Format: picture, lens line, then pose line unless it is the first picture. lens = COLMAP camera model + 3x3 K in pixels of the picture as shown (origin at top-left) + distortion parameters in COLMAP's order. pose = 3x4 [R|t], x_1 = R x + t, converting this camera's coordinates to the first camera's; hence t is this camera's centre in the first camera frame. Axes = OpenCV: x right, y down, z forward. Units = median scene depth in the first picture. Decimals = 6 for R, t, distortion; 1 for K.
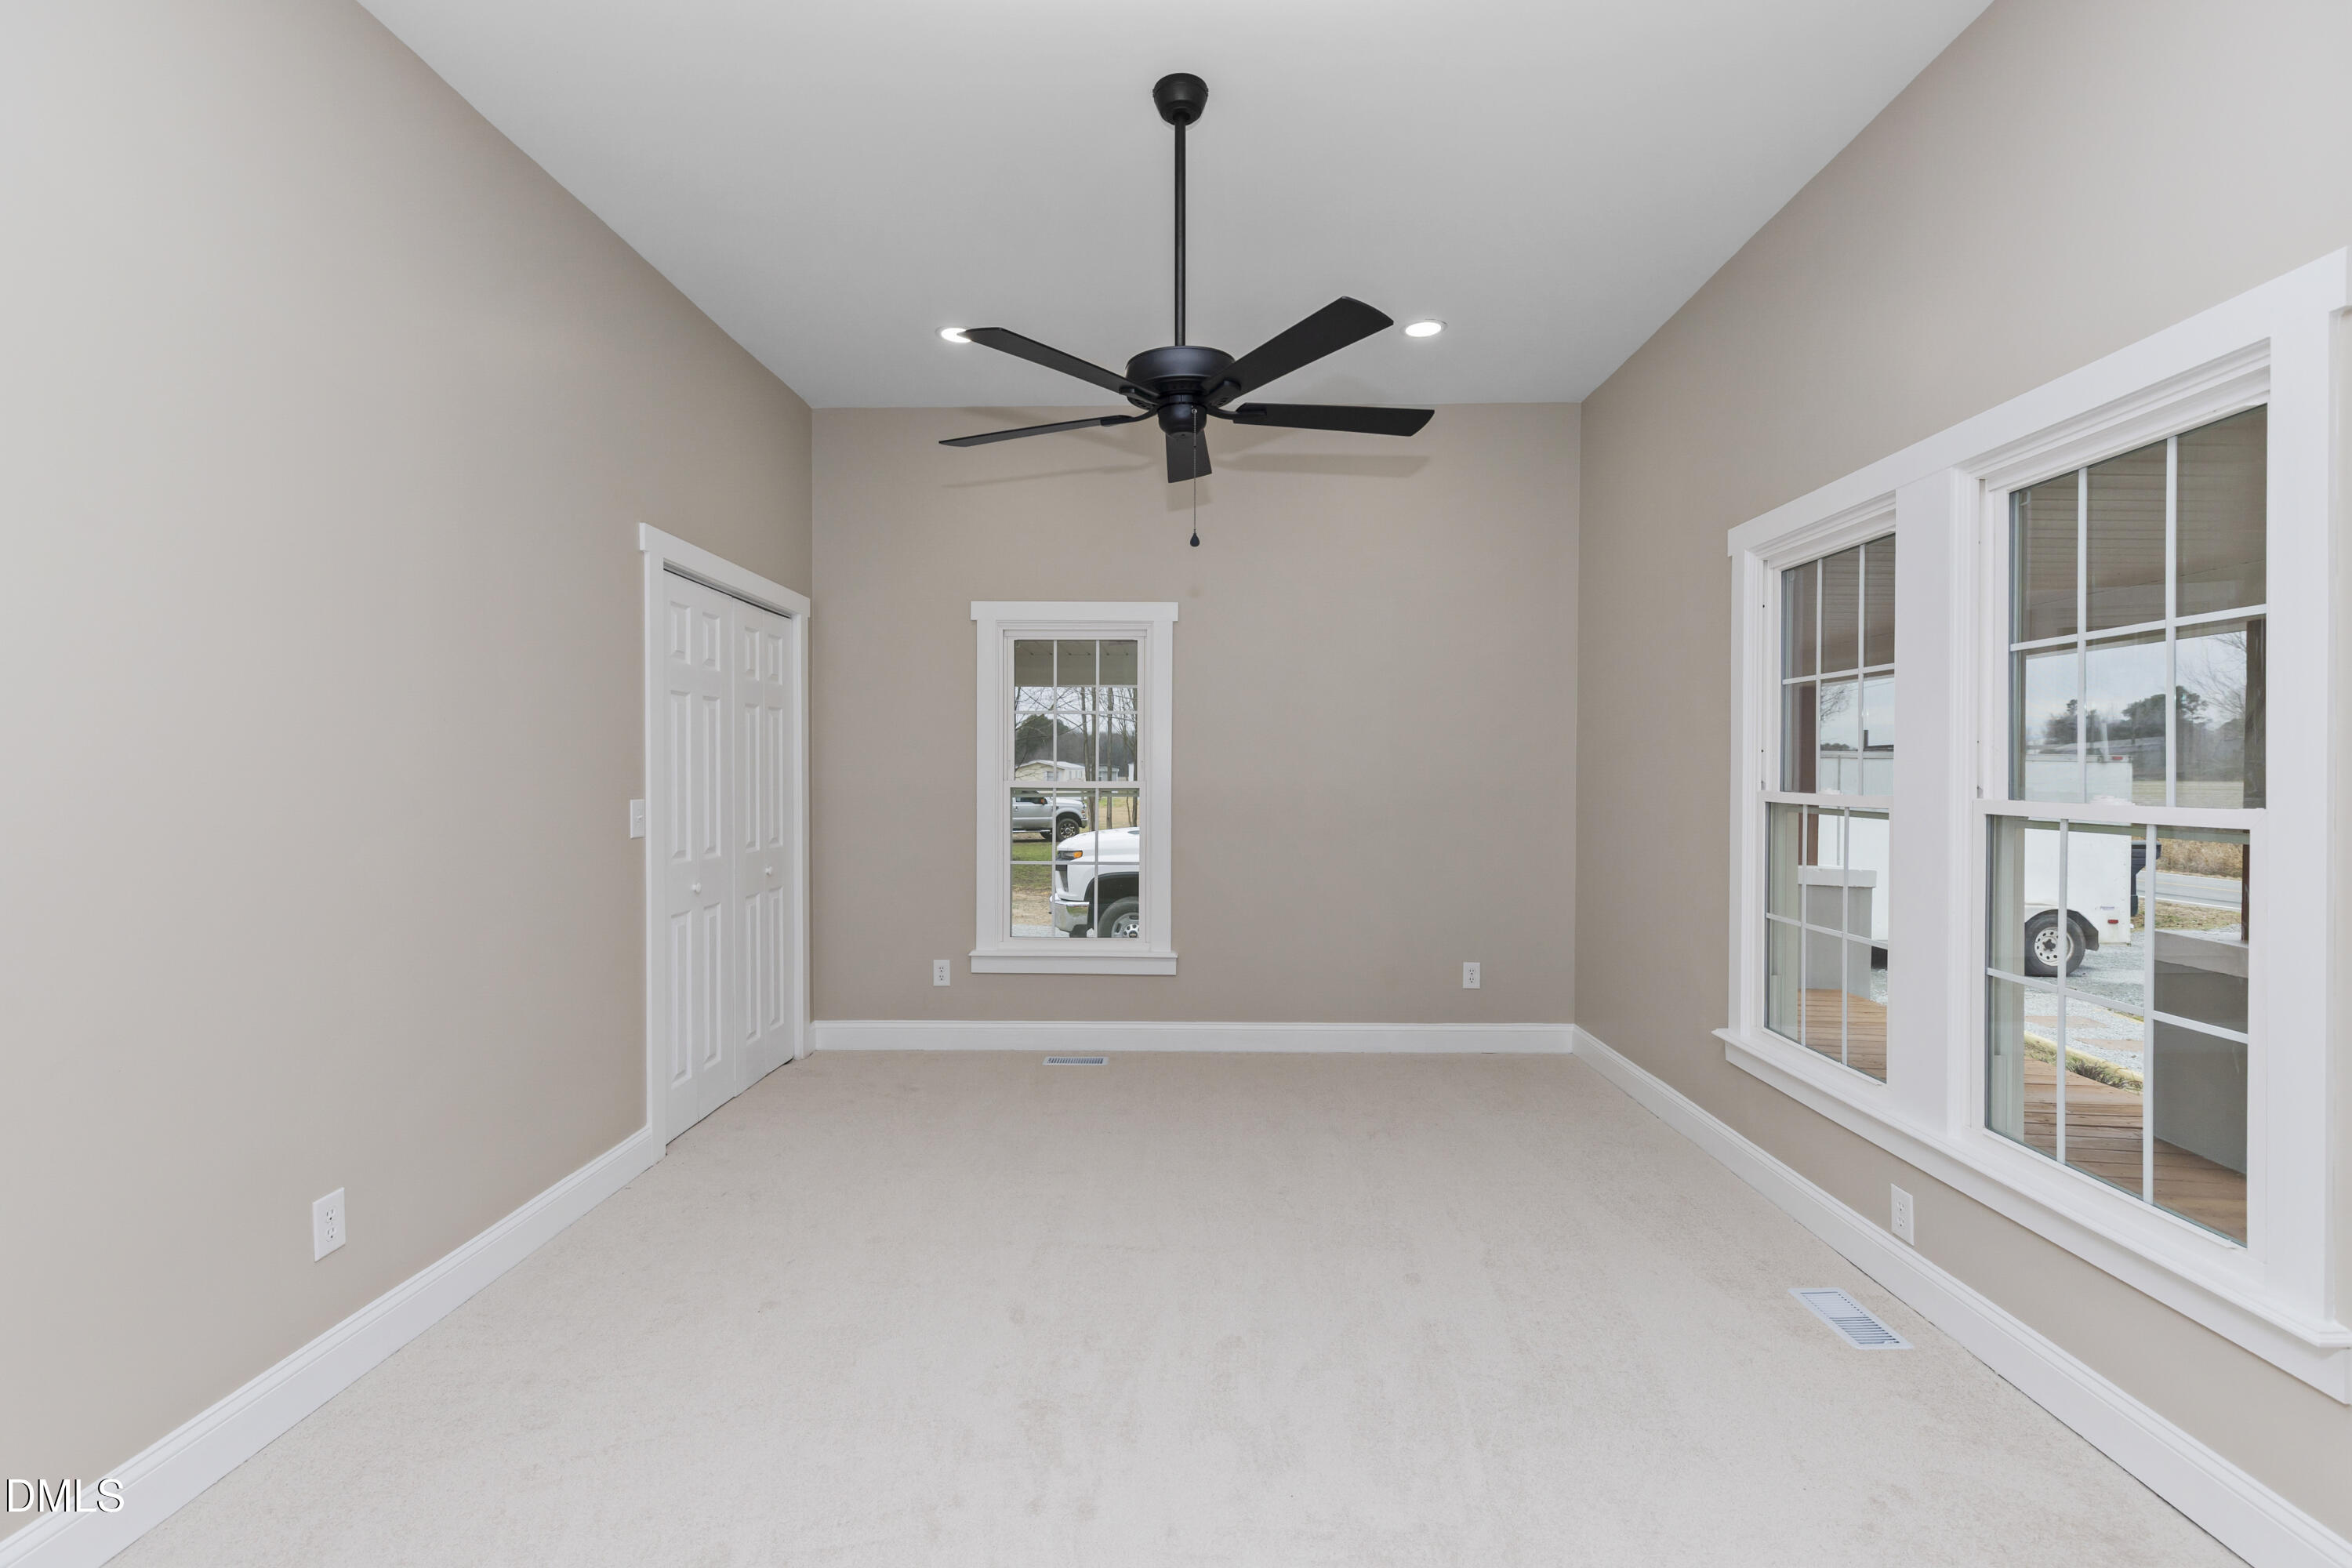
lens RADIAL K [[1075.0, 0, 1197.3], [0, 1075.0, 785.1], [0, 0, 1]] dist [0.012461, -0.004182]
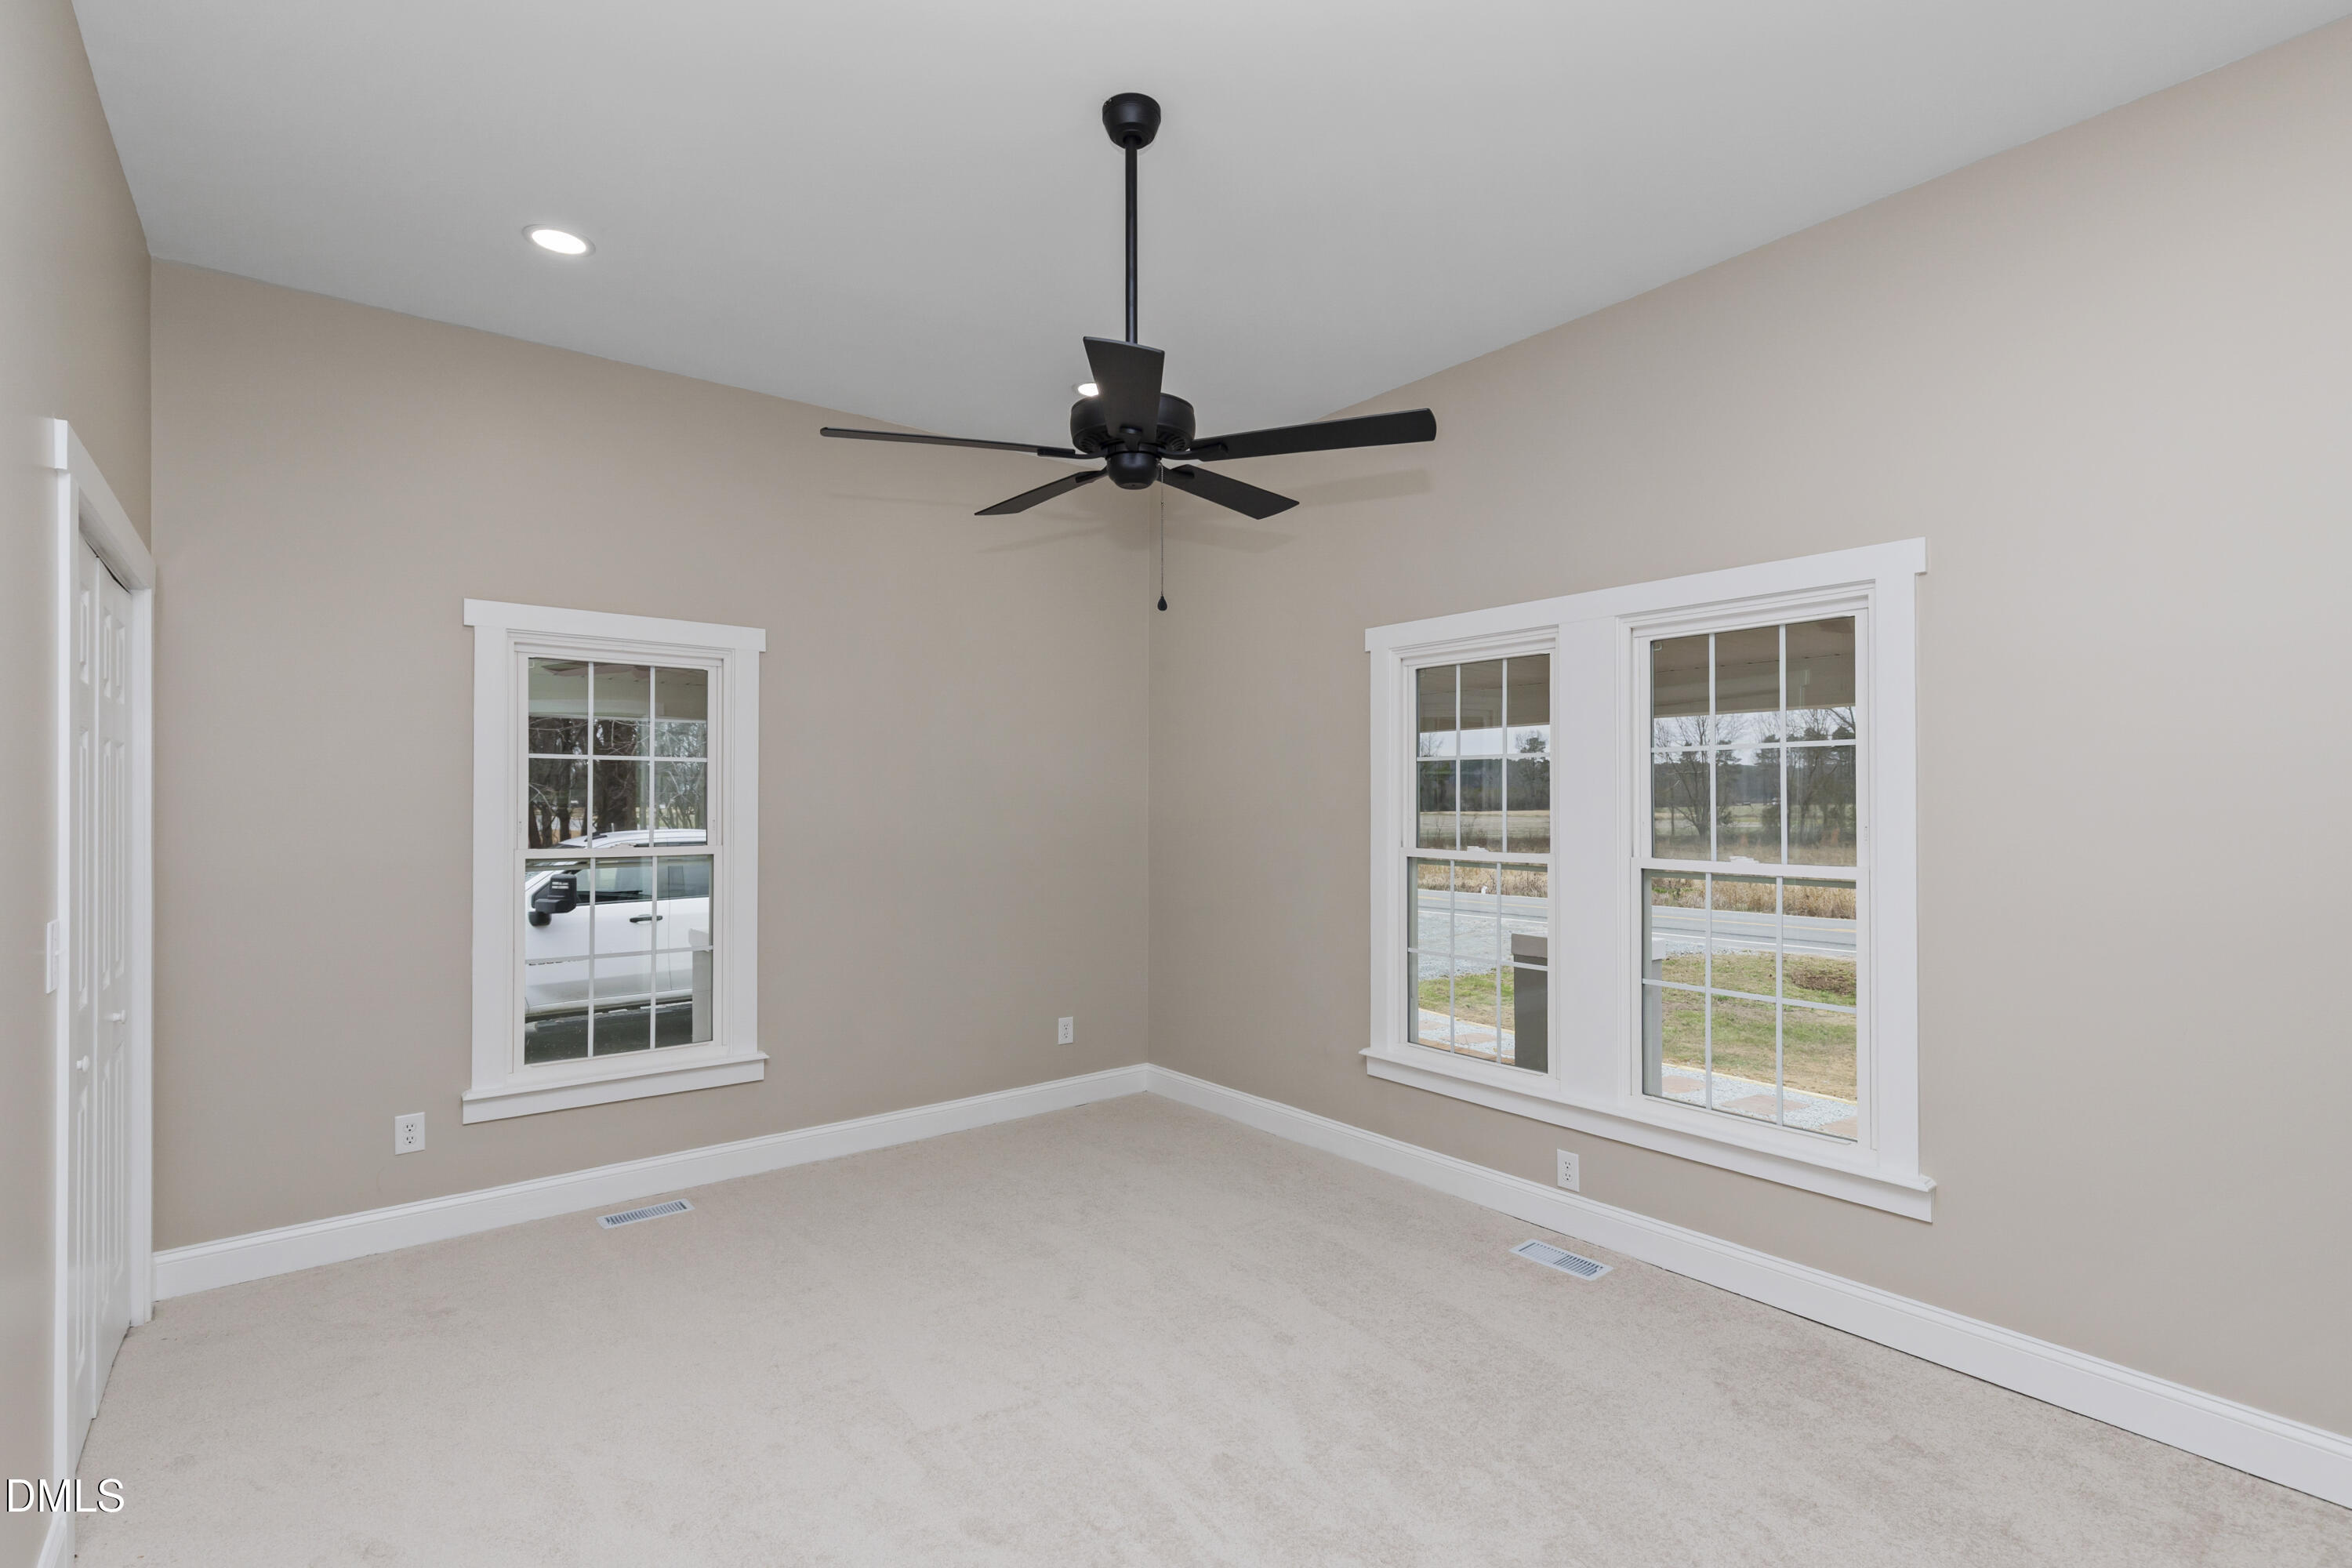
lens RADIAL K [[1075.0, 0, 1215.4], [0, 1075.0, 802.5], [0, 0, 1]] dist [0.012461, -0.004182]
pose [[0.770662, -0.000962, 0.637244, -0.395973], [0.010797, 0.999875, -0.011549, -0.032856], [-0.637153, 0.015780, 0.770576, 0.189393]]
